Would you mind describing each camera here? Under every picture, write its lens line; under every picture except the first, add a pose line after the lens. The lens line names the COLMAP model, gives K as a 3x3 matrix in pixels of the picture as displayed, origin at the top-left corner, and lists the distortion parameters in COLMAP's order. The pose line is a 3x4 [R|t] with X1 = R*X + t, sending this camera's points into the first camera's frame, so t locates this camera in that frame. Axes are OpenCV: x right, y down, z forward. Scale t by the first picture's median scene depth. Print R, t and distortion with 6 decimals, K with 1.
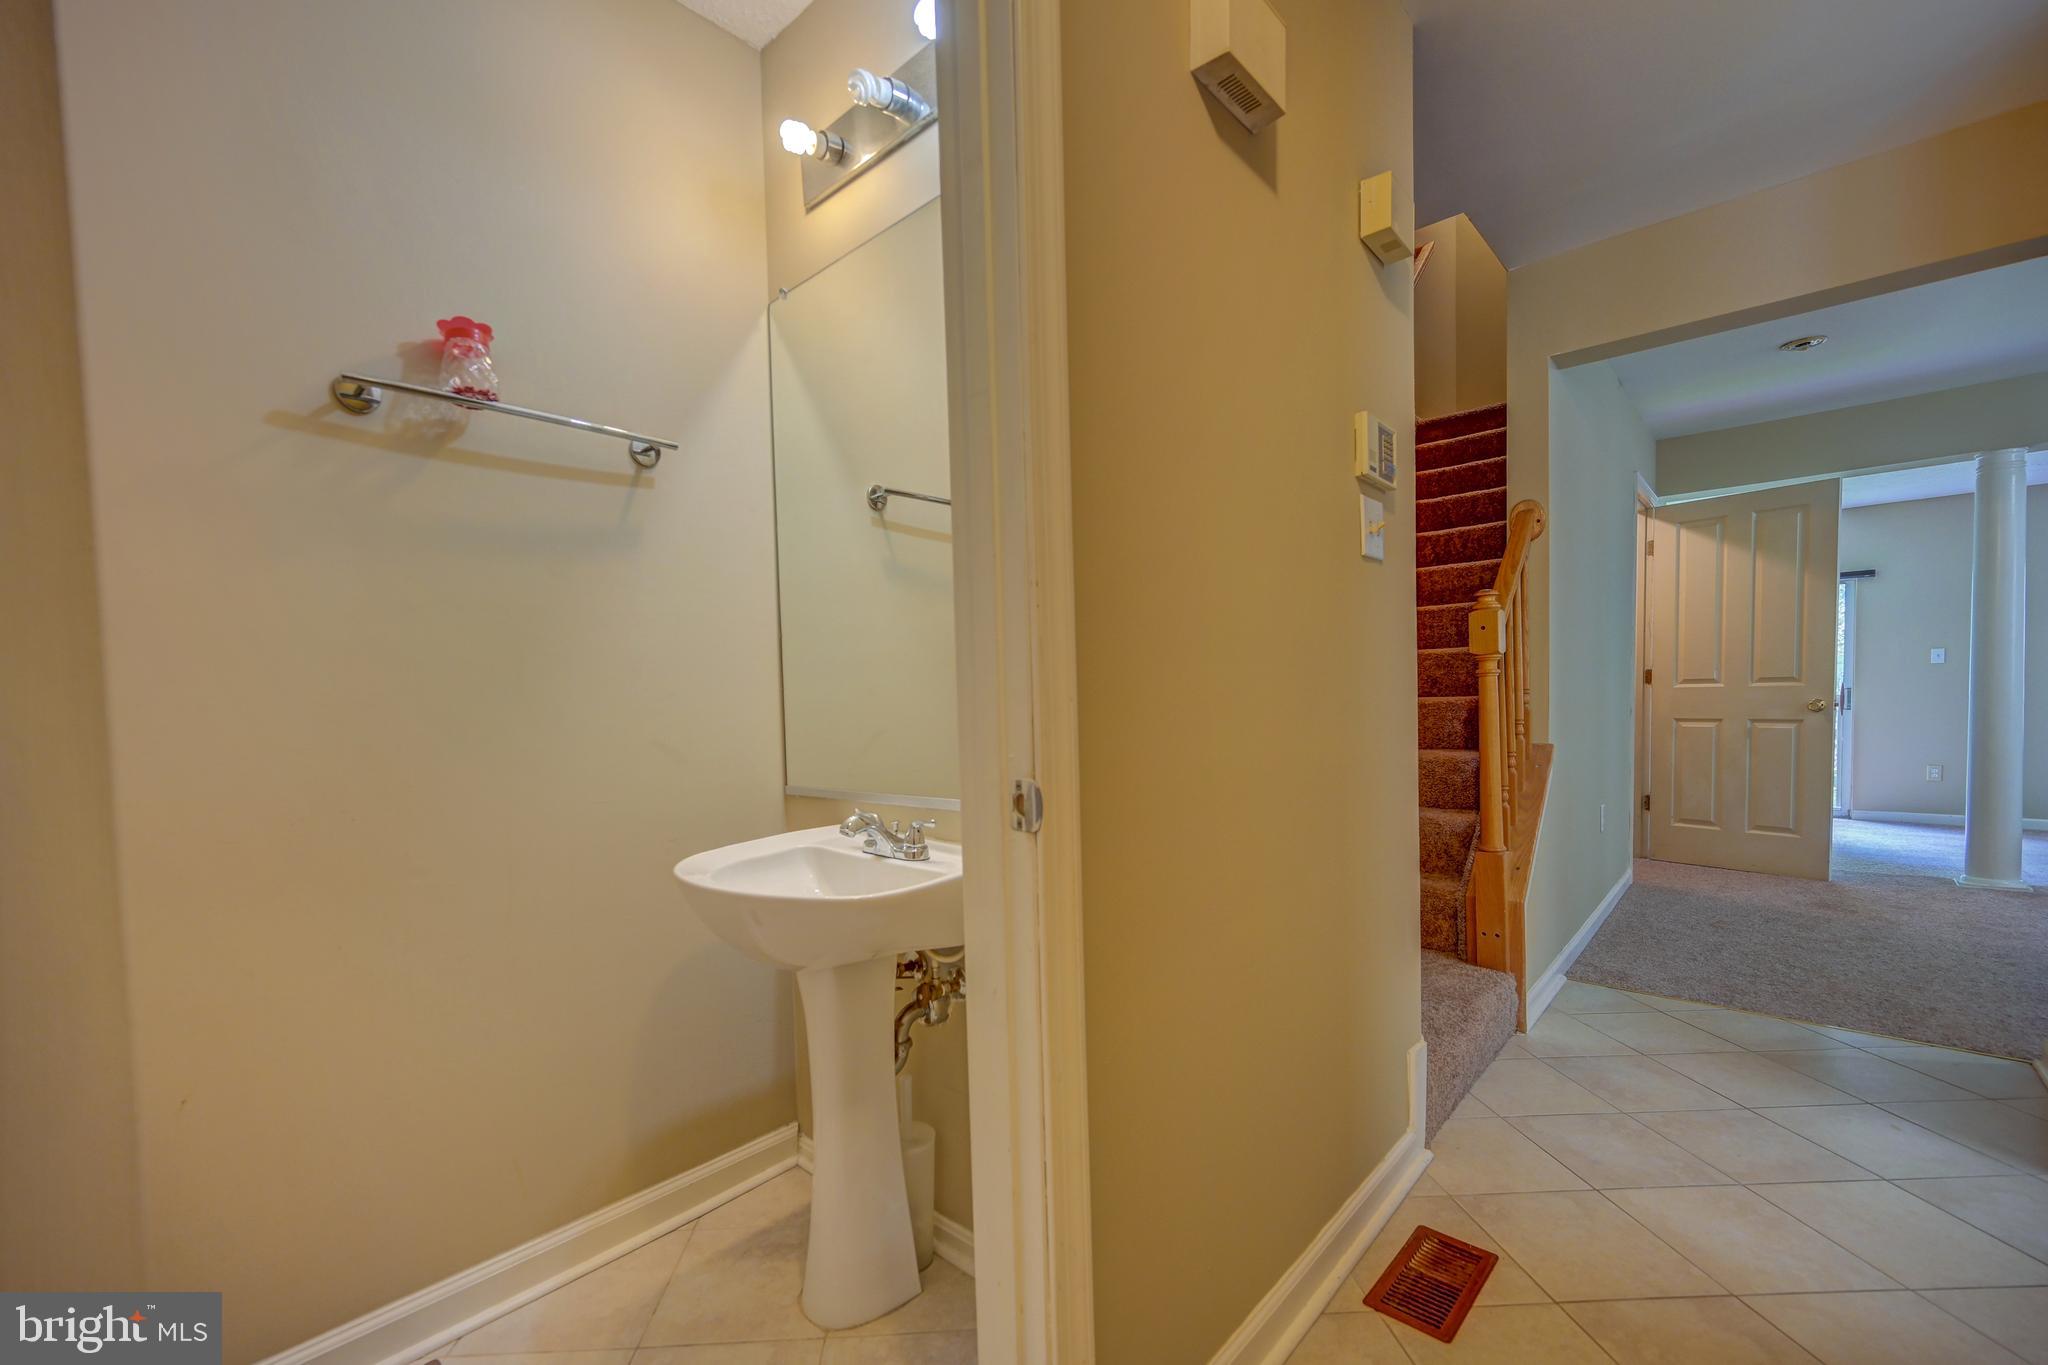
lens RADIAL K [[824.0, 0, 1021.4], [0, 824.0, 730.6], [0, 0, 1]] dist [0.002566, 0.000556]
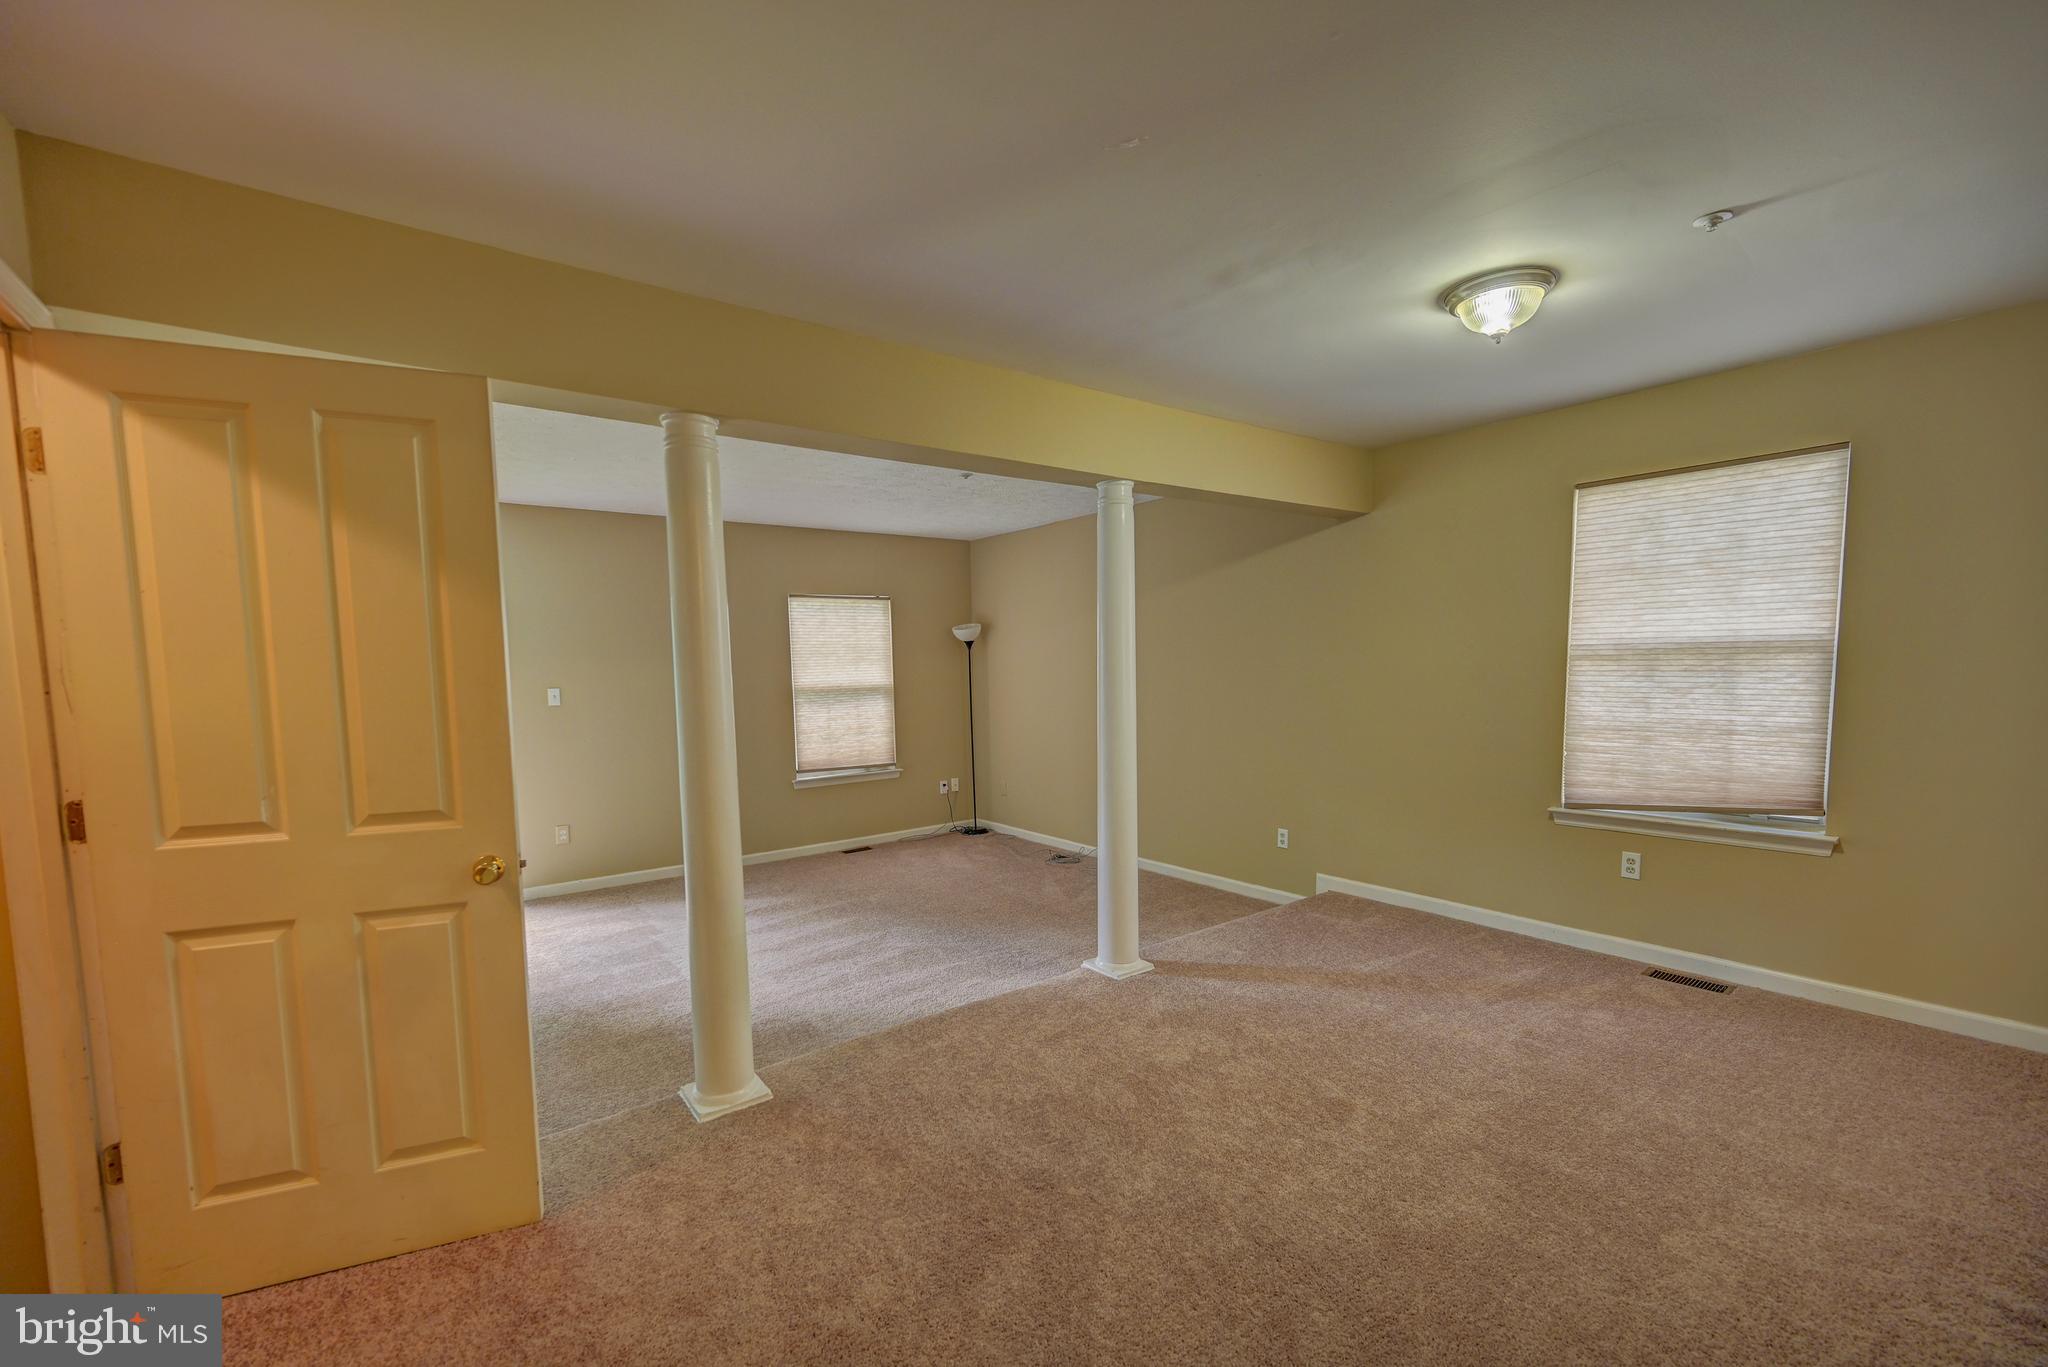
lens RADIAL K [[847.6, 0, 985.5], [0, 847.6, 741.8], [0, 0, 1]] dist [0.002094, 0.000364]
pose [[0.204098, -0.069100, 0.976509, 0.520874], [0.053939, 0.996784, 0.059262, -0.106742], [-0.977463, 0.040577, 0.207169, 0.582481]]
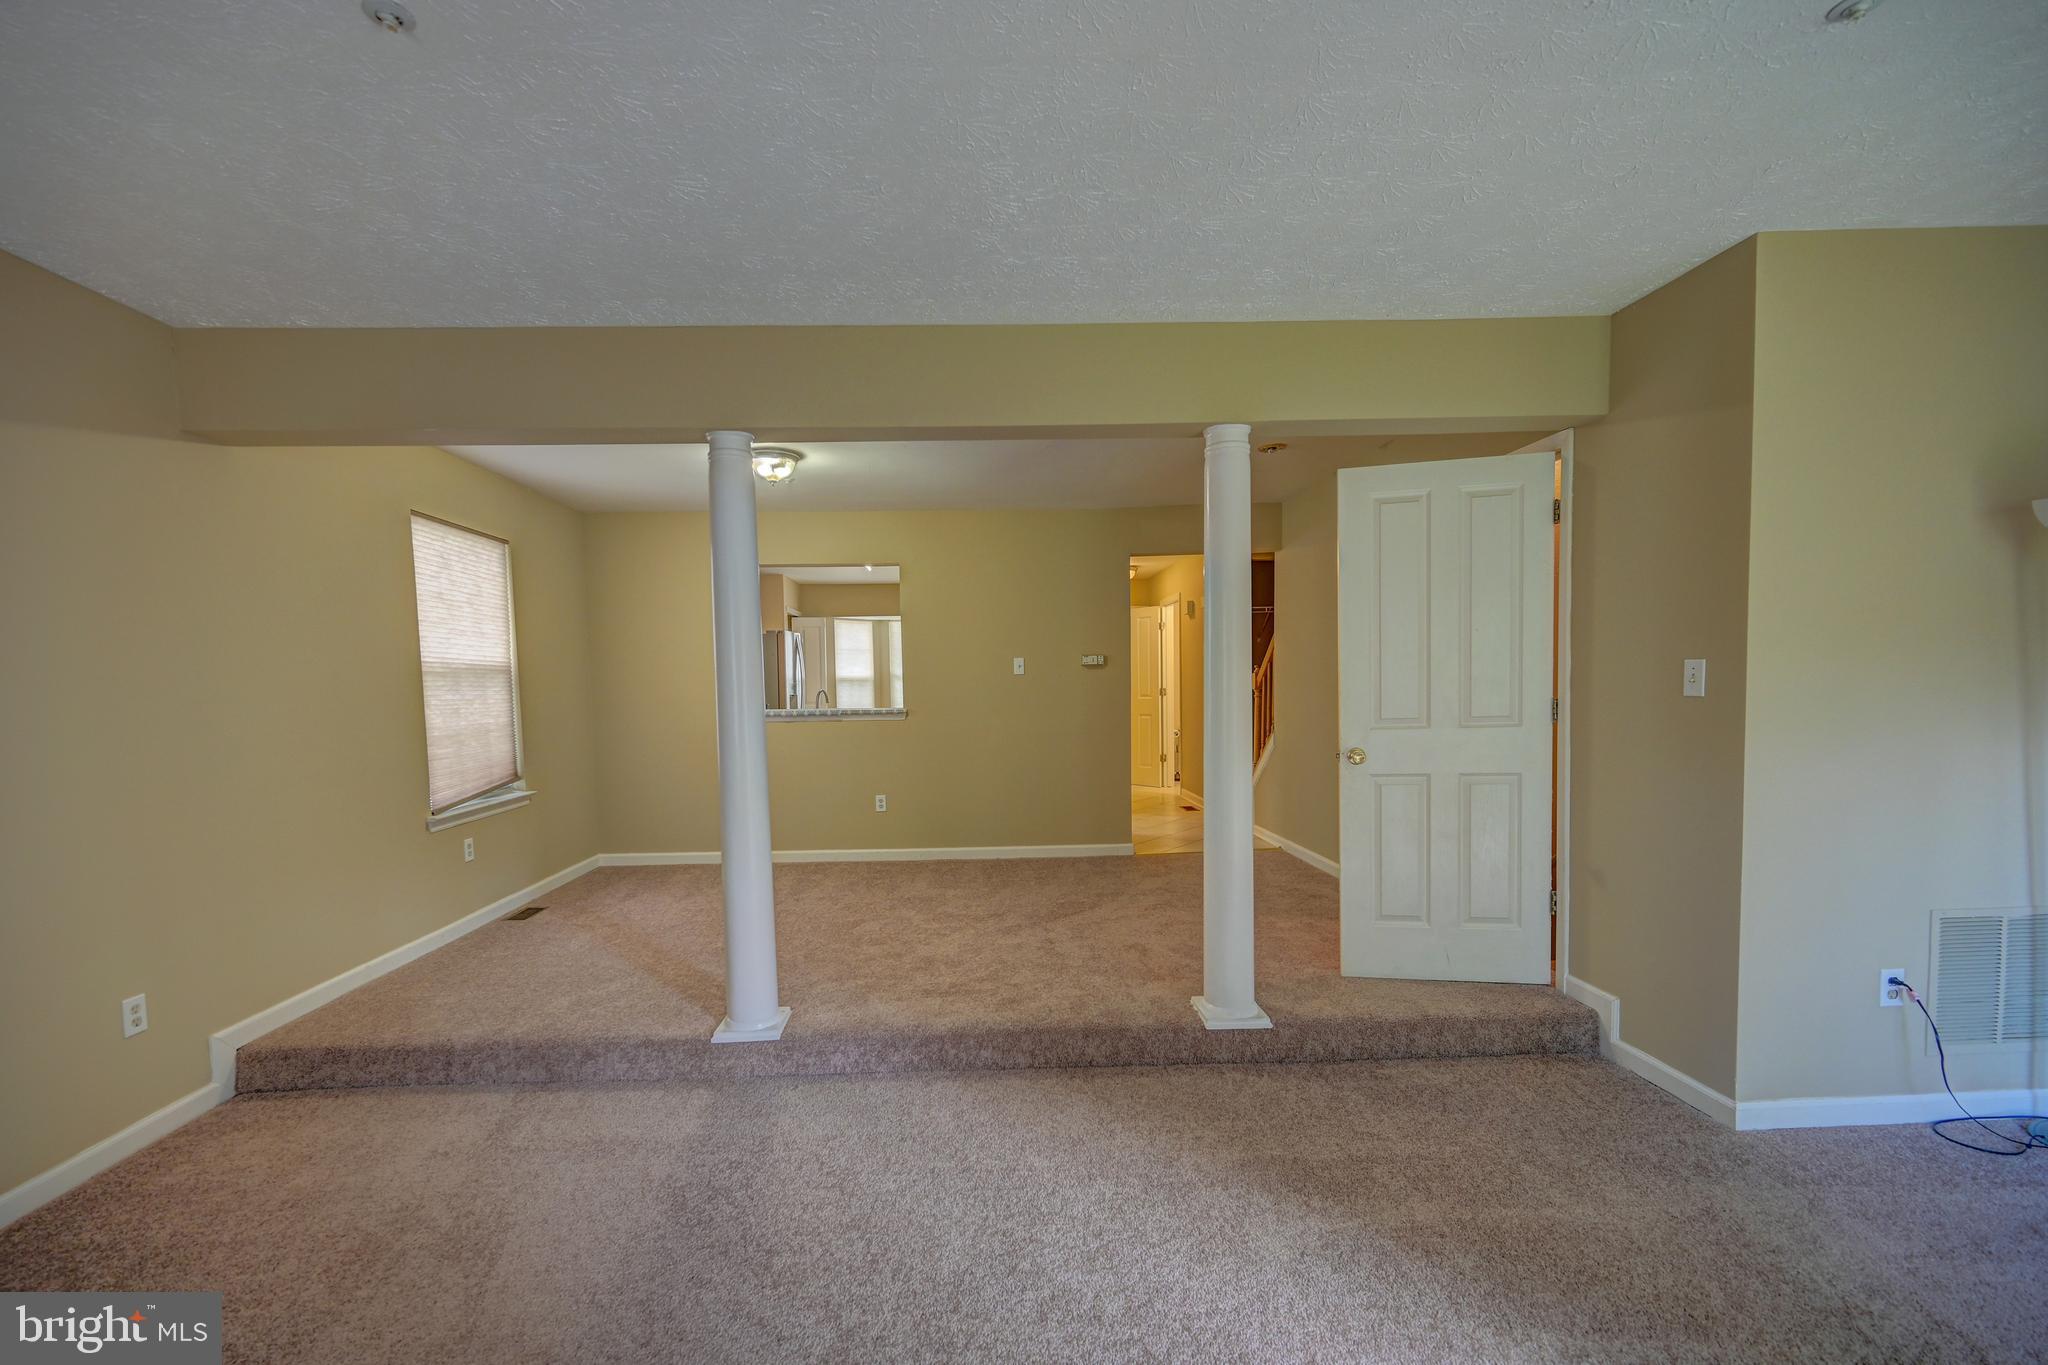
lens RADIAL K [[847.6, 0, 985.5], [0, 847.6, 740.8], [0, 0, 1]] dist [0.002094, 0.000364]
pose [[-0.714935, 0.101057, -0.691849, 1.621013], [0.028354, 0.992876, 0.115728, -0.123594], [0.698616, 0.063122, -0.712707, 1.209748]]
